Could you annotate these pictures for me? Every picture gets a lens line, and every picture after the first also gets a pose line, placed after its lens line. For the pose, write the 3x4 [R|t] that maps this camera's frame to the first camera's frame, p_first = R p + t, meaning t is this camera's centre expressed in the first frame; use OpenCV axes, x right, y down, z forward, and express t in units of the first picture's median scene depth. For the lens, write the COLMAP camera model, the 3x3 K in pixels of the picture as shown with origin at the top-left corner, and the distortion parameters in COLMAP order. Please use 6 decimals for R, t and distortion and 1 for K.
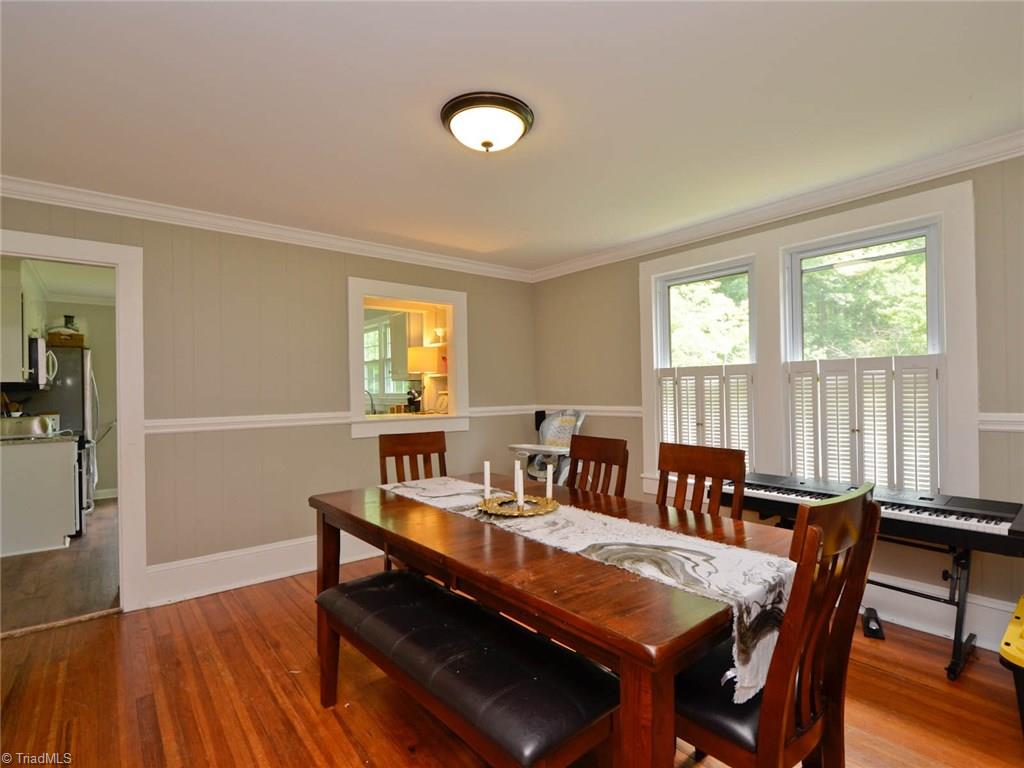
lens RADIAL K [[515.3, 0, 537.7], [0, 515.3, 377.2], [0, 0, 1]] dist [0.014051, -0.016553]
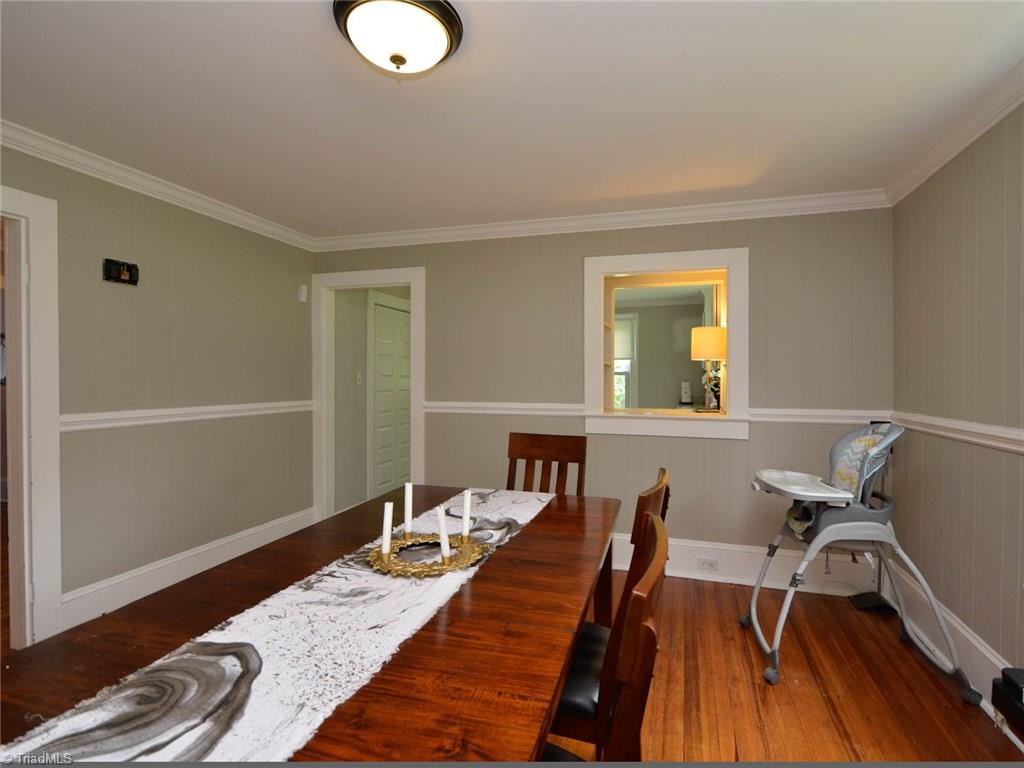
lens RADIAL K [[515.3, 0, 537.7], [0, 515.3, 377.2], [0, 0, 1]] dist [0.014051, -0.016553]
pose [[0.542554, 0.015825, -0.839872, 0.642177], [0.008543, 0.999667, 0.024355, -0.008531], [0.839977, -0.020389, 0.542238, 0.756734]]
